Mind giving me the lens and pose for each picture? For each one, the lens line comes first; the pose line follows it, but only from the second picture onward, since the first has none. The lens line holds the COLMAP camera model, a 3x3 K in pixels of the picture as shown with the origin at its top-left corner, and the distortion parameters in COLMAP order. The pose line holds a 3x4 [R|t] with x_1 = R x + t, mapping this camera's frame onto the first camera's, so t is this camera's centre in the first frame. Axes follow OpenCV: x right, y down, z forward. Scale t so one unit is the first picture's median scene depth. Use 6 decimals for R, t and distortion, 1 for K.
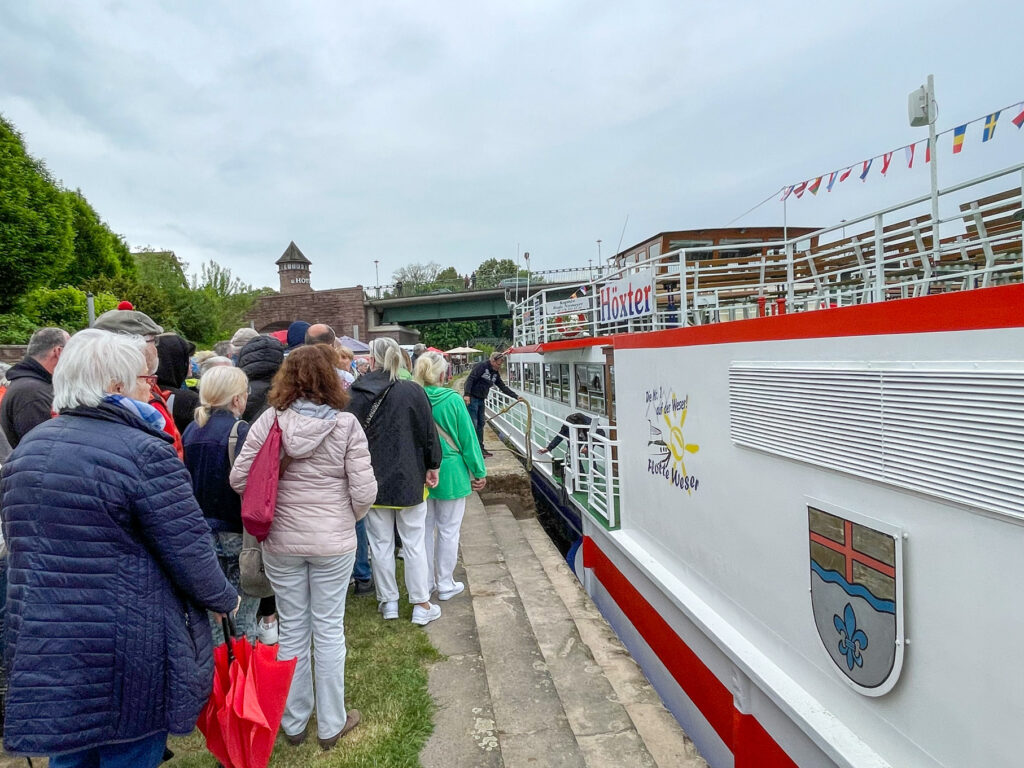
lens RADIAL K [[645.9, 0, 512.0], [0, 645.9, 384.0], [0, 0, 1]] dist [0.000380, 0.000001]
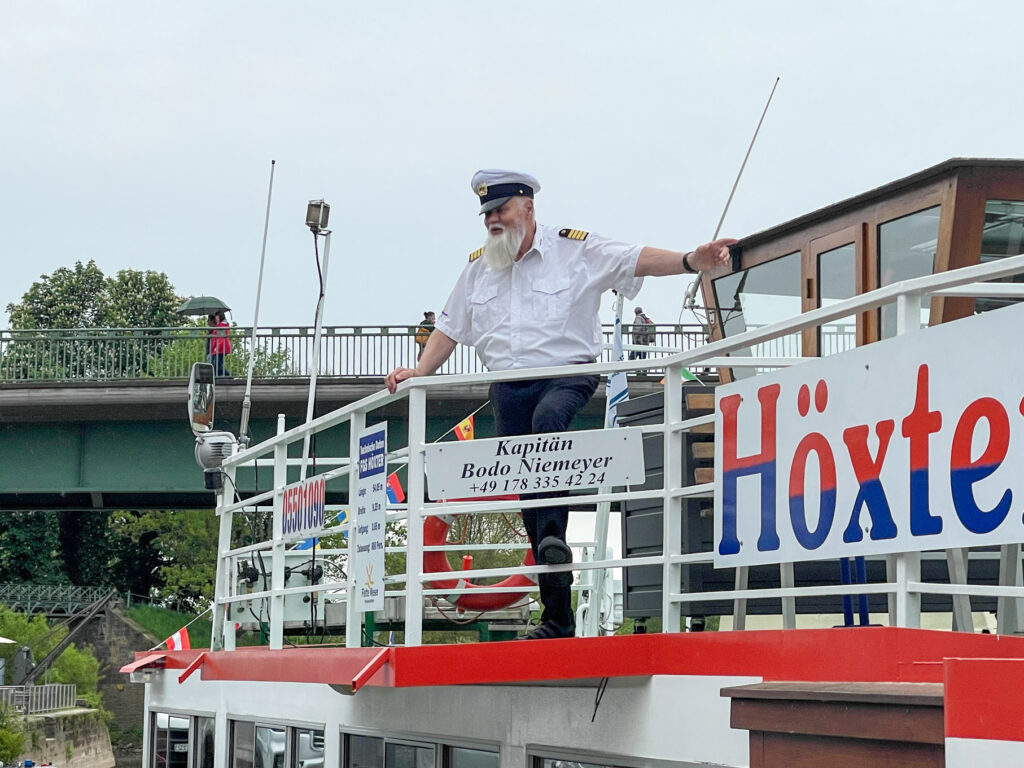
lens RADIAL K [[2413.8, 0, 512.0], [0, 2413.8, 384.0], [0, 0, 1]] dist [0.095847, 0.836887]
pose [[0.984708, 0.074054, 0.157687, -0.035530], [-0.048242, 0.985670, -0.161642, -0.021045], [-0.167398, 0.151563, 0.974170, 0.228578]]
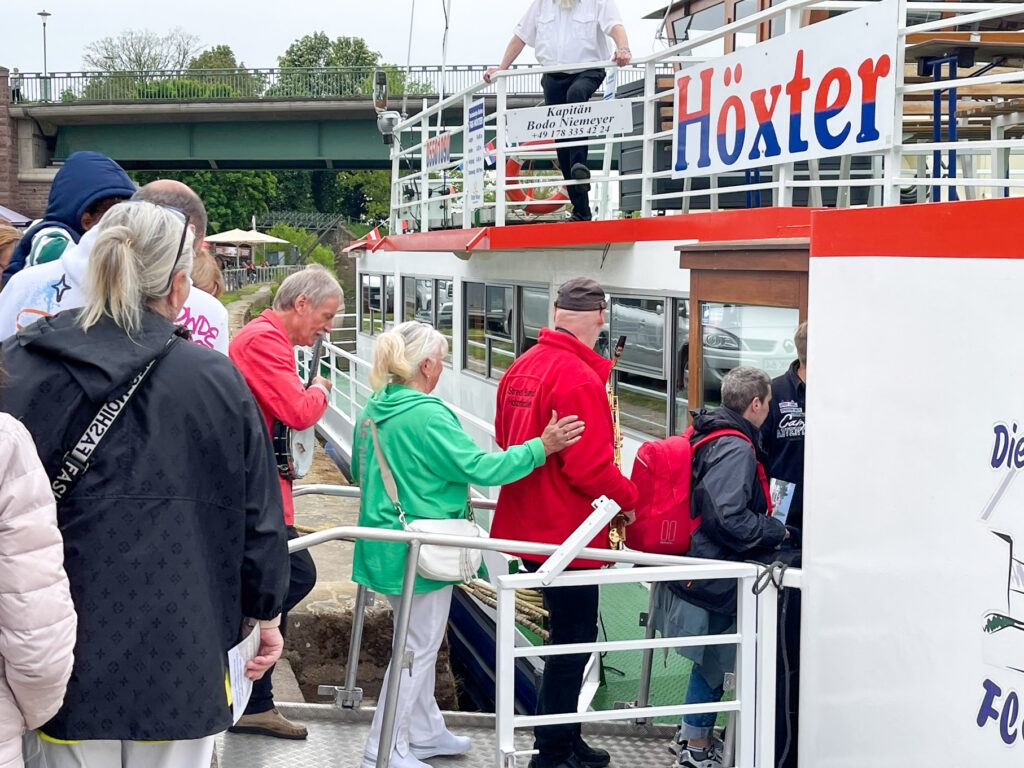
lens RADIAL K [[1288.3, 0, 512.0], [0, 1288.3, 384.0], [0, 0, 1]] dist [0.037154, -0.050461]
pose [[0.989736, 0.042045, 0.136580, -0.029268], [-0.049152, 0.997584, 0.049089, -0.010814], [-0.134186, -0.055298, 0.989412, 0.263299]]
